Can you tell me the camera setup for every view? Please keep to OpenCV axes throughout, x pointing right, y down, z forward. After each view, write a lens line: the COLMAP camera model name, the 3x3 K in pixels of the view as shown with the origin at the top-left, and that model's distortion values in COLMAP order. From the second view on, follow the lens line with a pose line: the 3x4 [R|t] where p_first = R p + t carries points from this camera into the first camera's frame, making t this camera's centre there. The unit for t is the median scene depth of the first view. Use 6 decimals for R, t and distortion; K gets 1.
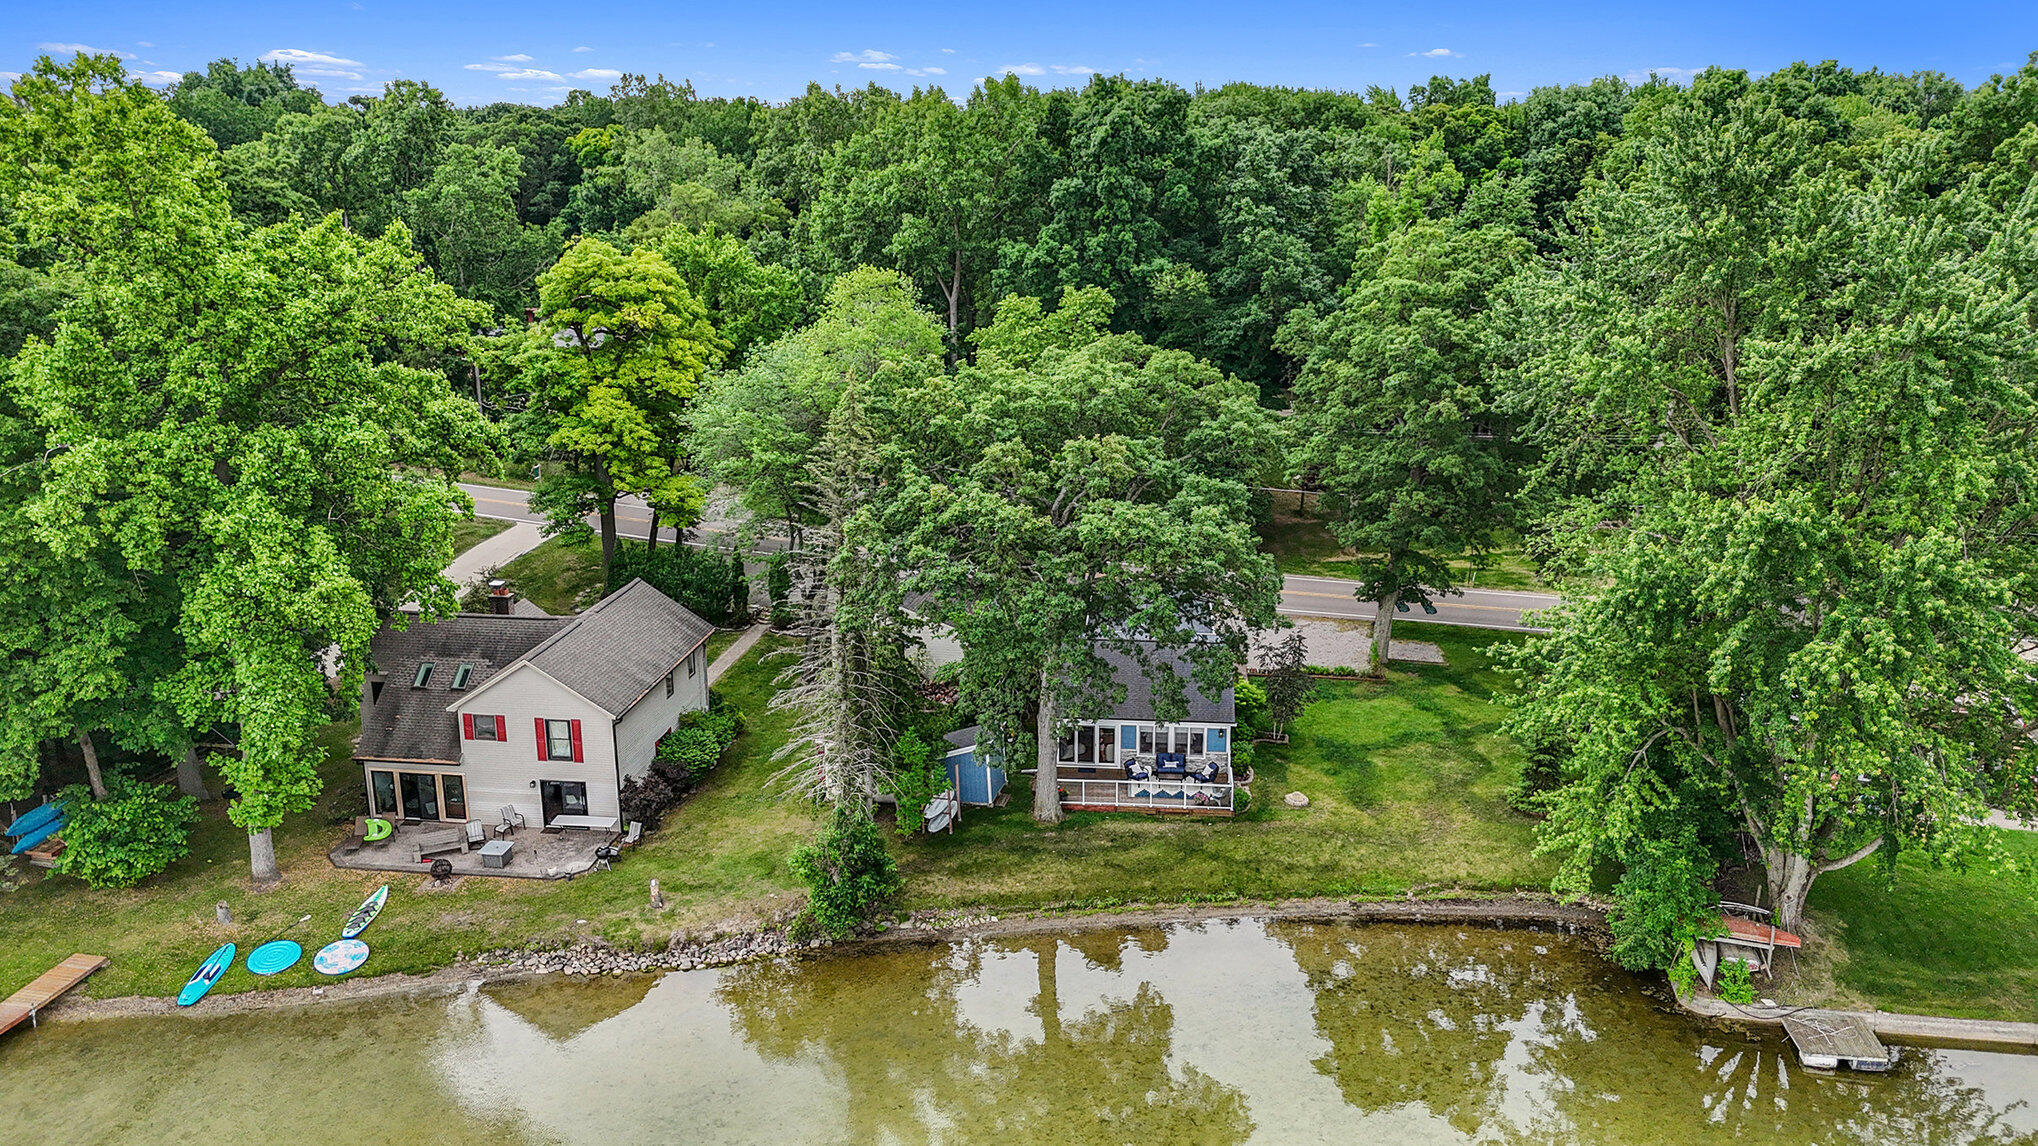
lens RADIAL K [[1465.6, 0, 1037.2], [0, 1465.6, 529.1], [0, 0, 1]] dist [0.066310, -0.077069]
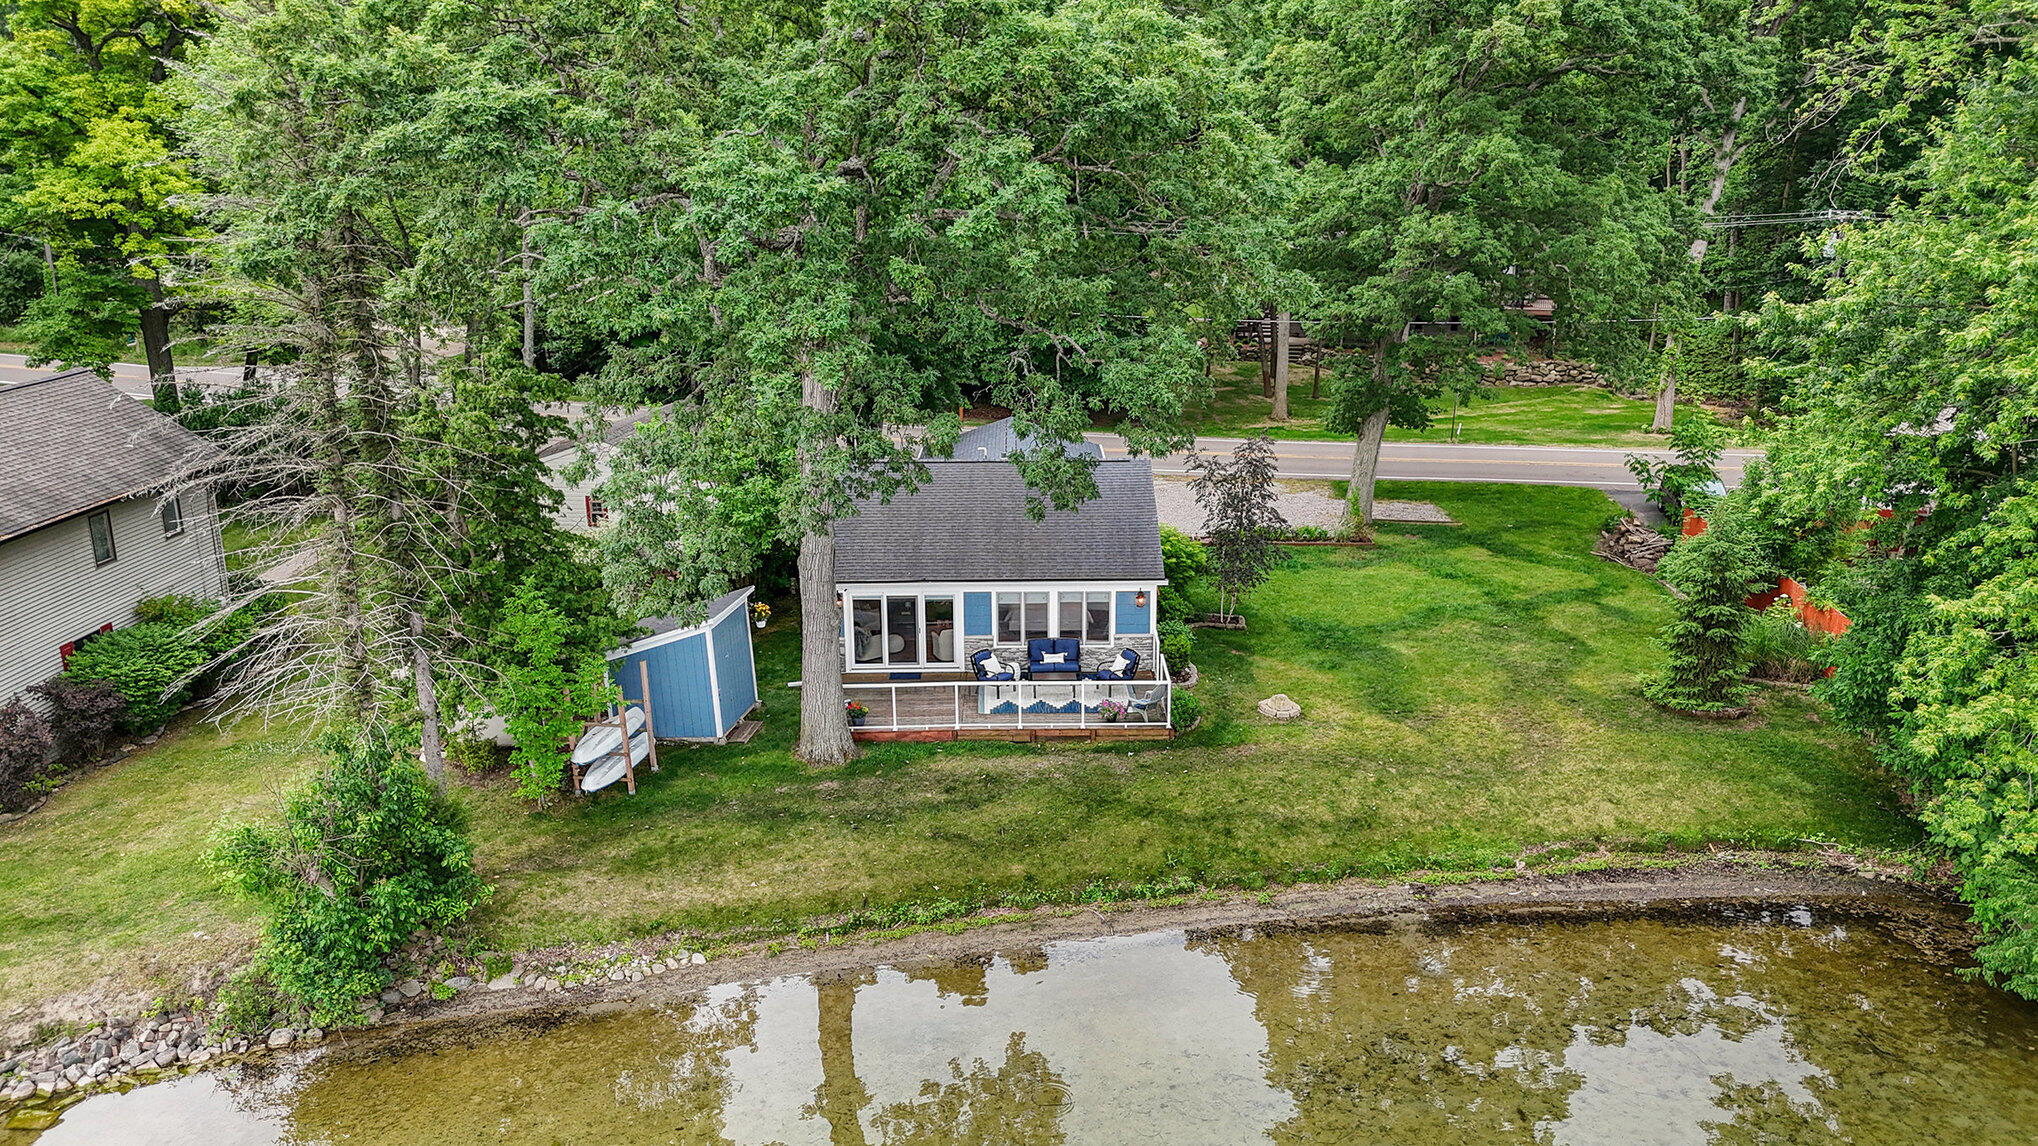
lens RADIAL K [[1465.6, 0, 1037.2], [0, 1465.6, 529.1], [0, 0, 1]] dist [0.066310, -0.077069]
pose [[0.995212, -0.026051, 0.094209, 0.034892], [0.026446, 0.999646, -0.002942, 0.117877], [-0.094099, 0.005420, 0.995548, 0.464348]]
